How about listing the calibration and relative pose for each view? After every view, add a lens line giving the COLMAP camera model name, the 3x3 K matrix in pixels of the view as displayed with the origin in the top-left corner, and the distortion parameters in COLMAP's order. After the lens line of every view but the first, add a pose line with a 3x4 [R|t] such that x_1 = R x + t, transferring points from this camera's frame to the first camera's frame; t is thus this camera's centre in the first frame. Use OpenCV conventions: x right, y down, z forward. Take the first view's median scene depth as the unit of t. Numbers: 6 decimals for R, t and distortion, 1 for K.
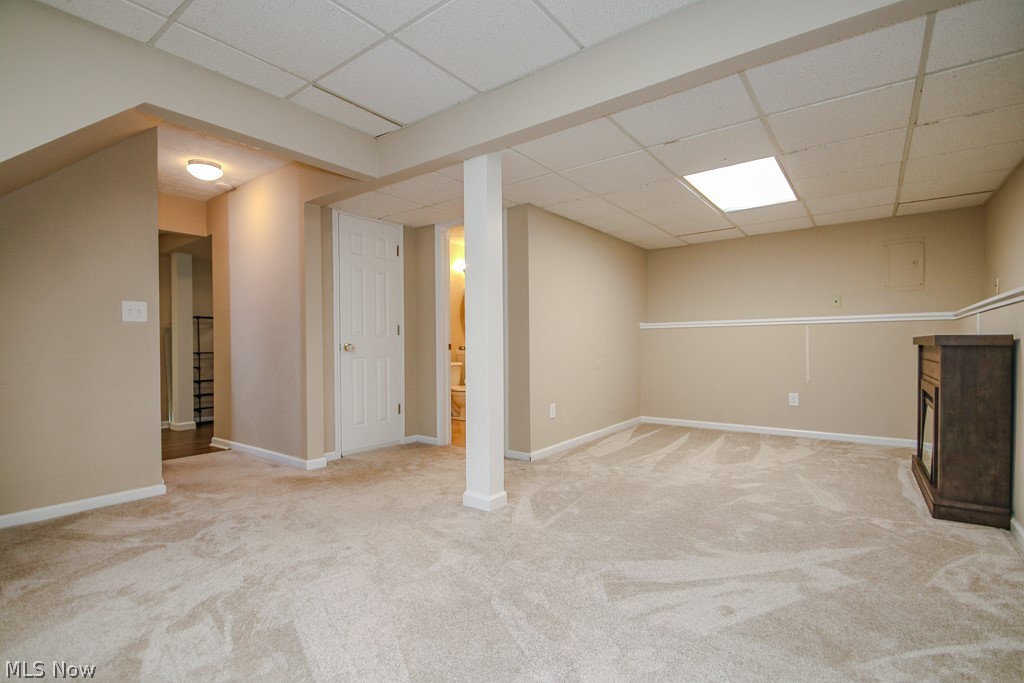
lens RADIAL K [[474.9, 0, 512.6], [0, 474.9, 347.0], [0, 0, 1]] dist [-0.002011, -0.000932]
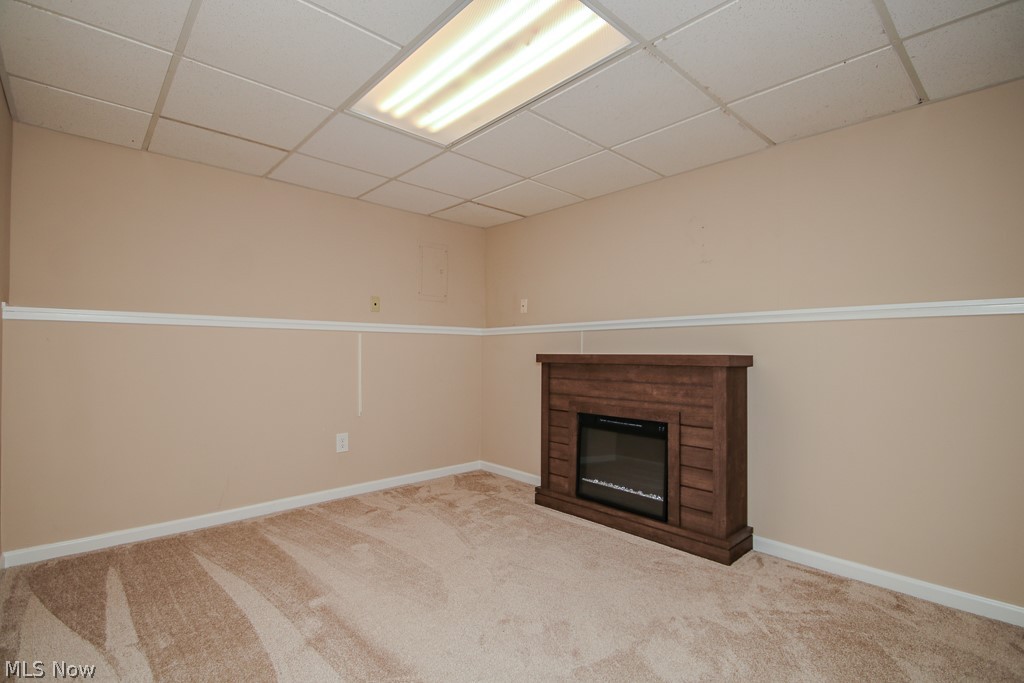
lens RADIAL K [[474.9, 0, 512.6], [0, 474.9, 347.0], [0, 0, 1]] dist [-0.002011, -0.000932]
pose [[0.196544, 0.026334, 0.980141, -0.019993], [0.000386, 0.999637, -0.026935, -0.005863], [-0.980495, 0.005672, 0.196463, 0.530364]]
